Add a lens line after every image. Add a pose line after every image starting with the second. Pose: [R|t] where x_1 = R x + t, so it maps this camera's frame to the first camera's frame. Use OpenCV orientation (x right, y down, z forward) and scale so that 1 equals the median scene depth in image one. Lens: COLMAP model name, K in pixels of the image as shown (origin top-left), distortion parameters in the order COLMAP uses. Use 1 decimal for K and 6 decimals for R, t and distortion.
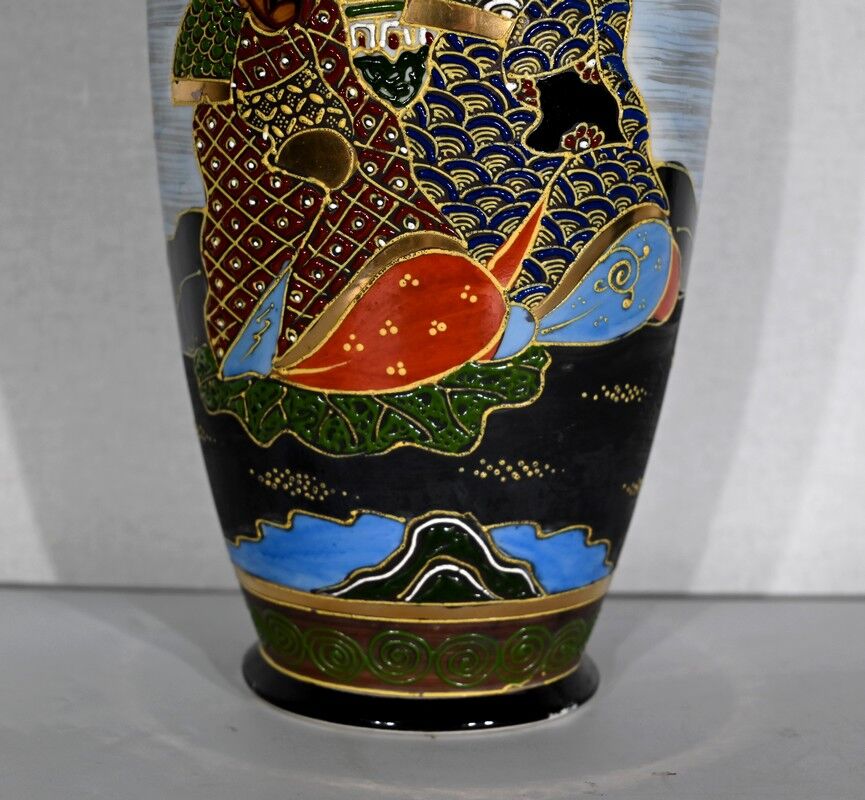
lens RADIAL K [[1697.1, 0, 432.7], [0, 1697.1, 406.7], [0, 0, 1]] dist [-0.029077, 0.000000]
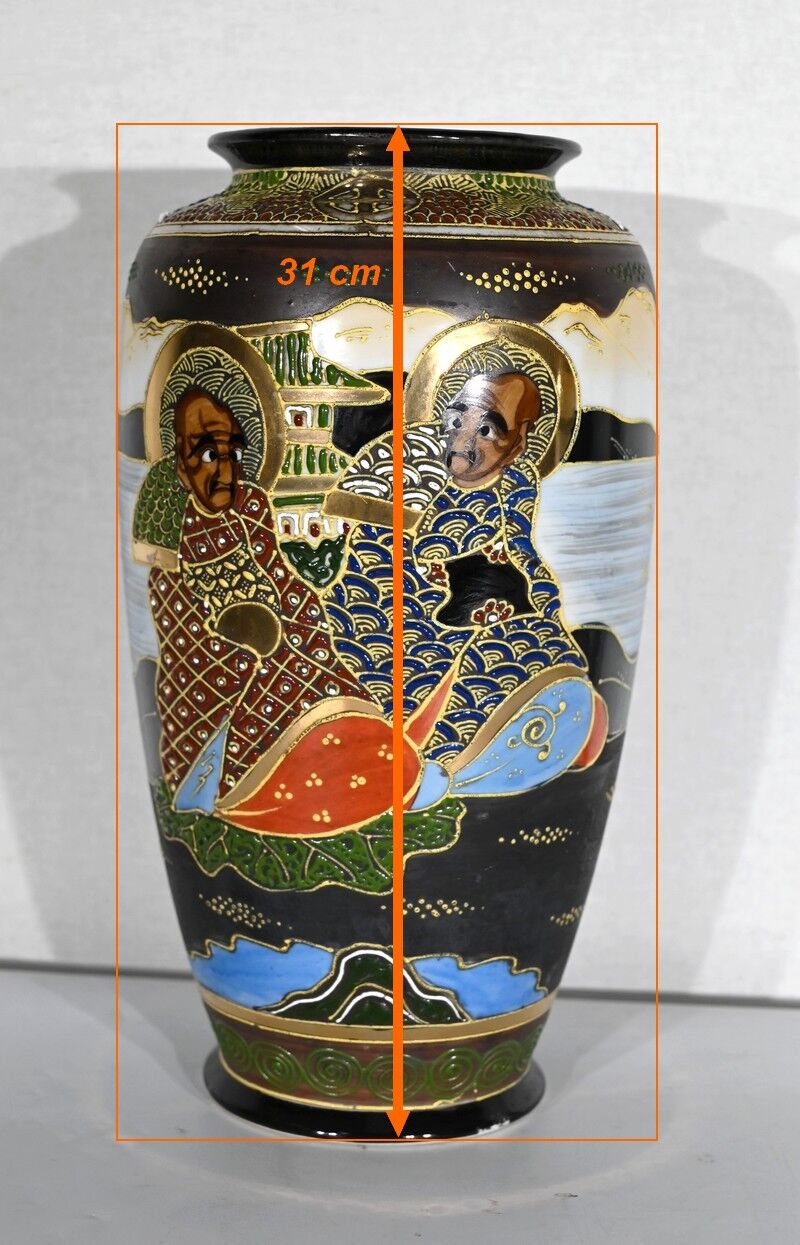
lens RADIAL K [[2205.6, 0, 354.6], [0, 2205.6, 641.3], [0, 0, 1]] dist [-0.042458, 0.000000]
pose [[0.990949, 0.019395, -0.132830, 0.187145], [-0.018459, 0.999795, 0.008274, -0.147883], [0.132963, -0.005747, 0.991104, -0.410124]]
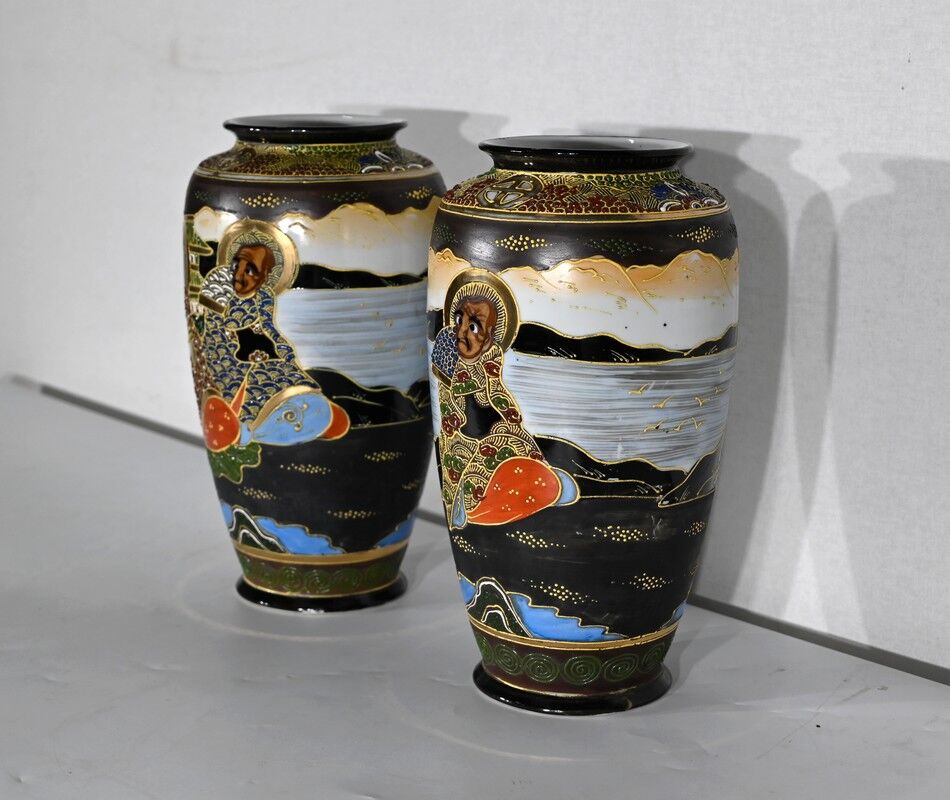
lens RADIAL K [[1907.7, 0, 480.5], [0, 1907.7, 401.9], [0, 0, 1]] dist [-0.020604, 0.000000]
pose [[0.645074, 0.141914, -0.750826, 2.212010], [-0.104708, 0.989750, 0.097113, -0.375980], [0.756912, 0.015973, 0.653322, -0.460141]]
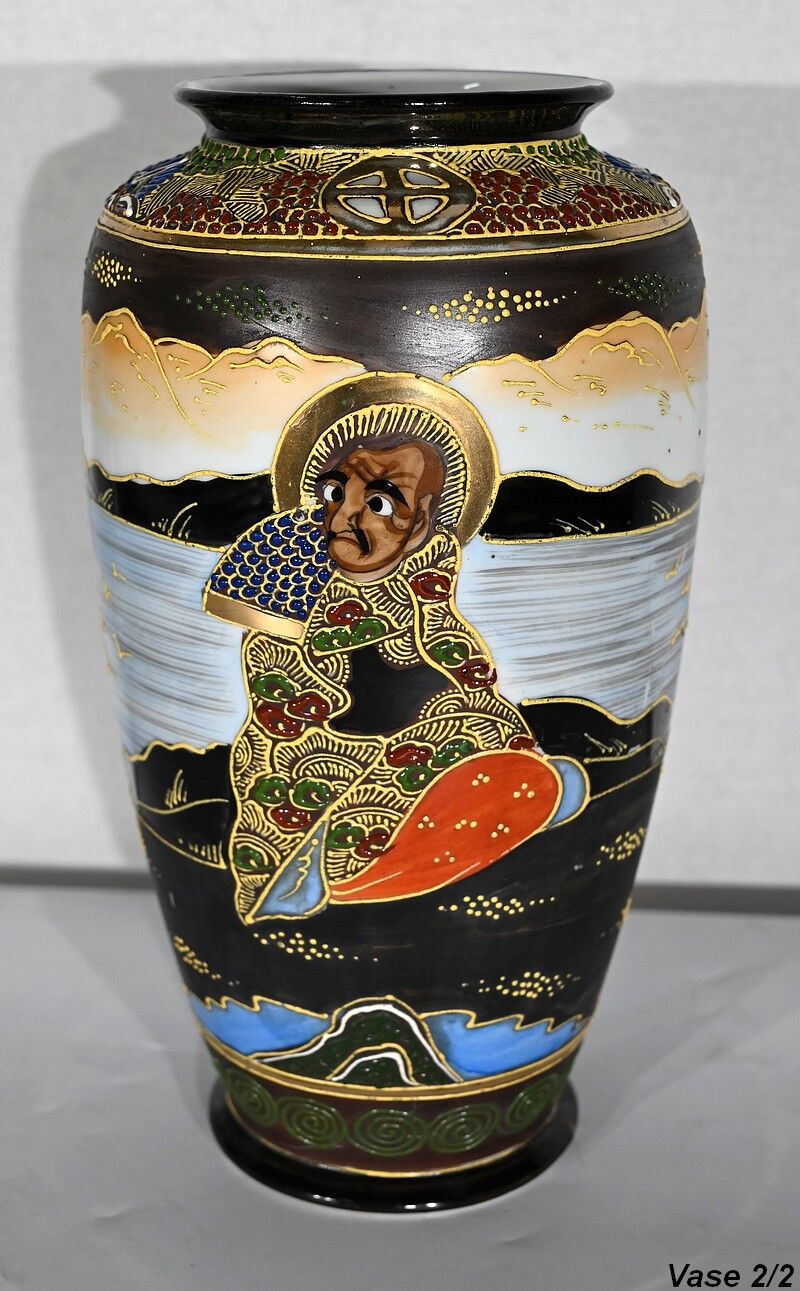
lens RADIAL K [[2058.3, 0, 365.5], [0, 2058.3, 648.6], [0, 0, 1]] dist [-0.010597, 0.000000]
pose [[0.988173, 0.023657, -0.151509, 0.696147], [0.004174, 0.983512, 0.180792, -0.367070], [0.153287, -0.179286, 0.971782, -0.093604]]
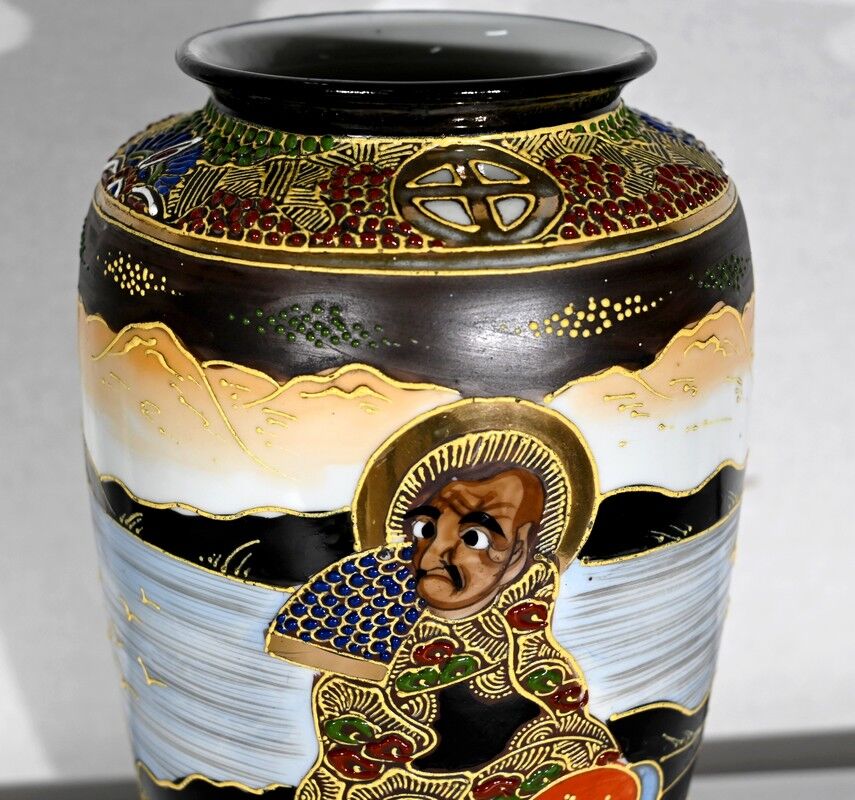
lens RADIAL K [[1719.6, 0, 404.0], [0, 1719.6, 402.6], [0, 0, 1]] dist [0.004965, 0.000000]
pose [[0.998719, -0.035585, 0.035973, 0.476750], [0.027119, 0.976635, 0.213187, -0.483689], [-0.042719, -0.211939, 0.976349, 0.191729]]
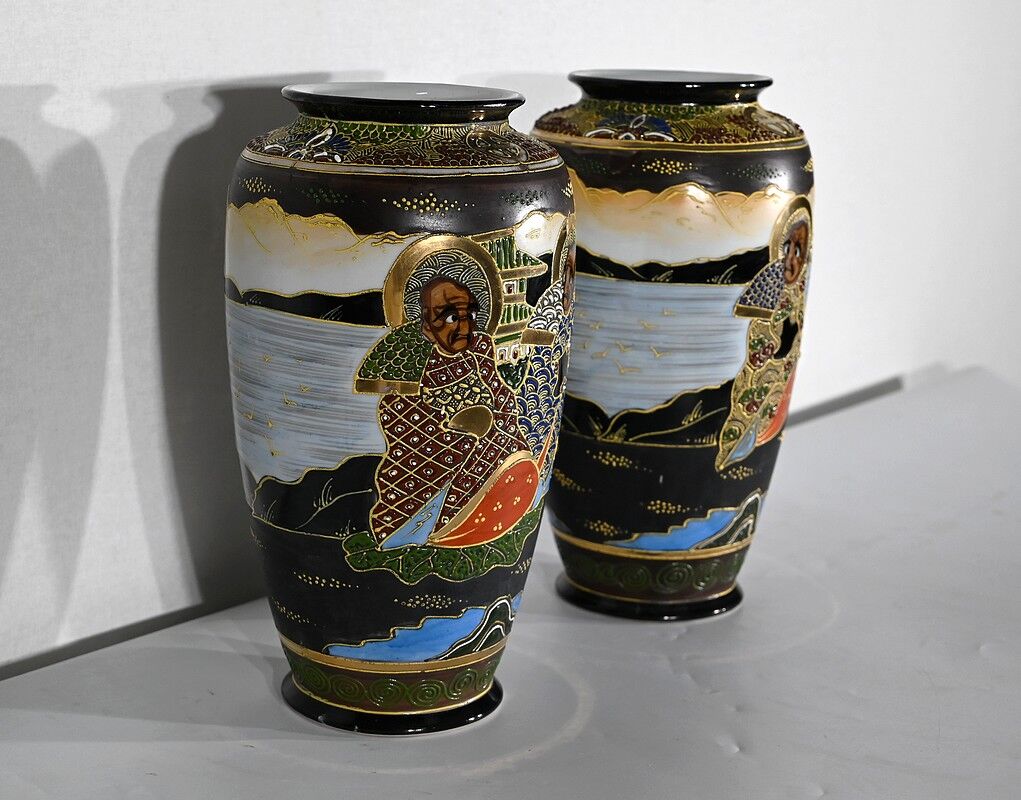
lens RADIAL K [[1948.9, 0, 446.4], [0, 1948.9, 429.2], [0, 0, 1]] dist [-0.031658, 0.000000]
pose [[0.677423, -0.180497, 0.713105, -1.497560], [0.098606, 0.982961, 0.155130, -0.445593], [-0.728955, -0.034772, 0.683678, -0.353404]]
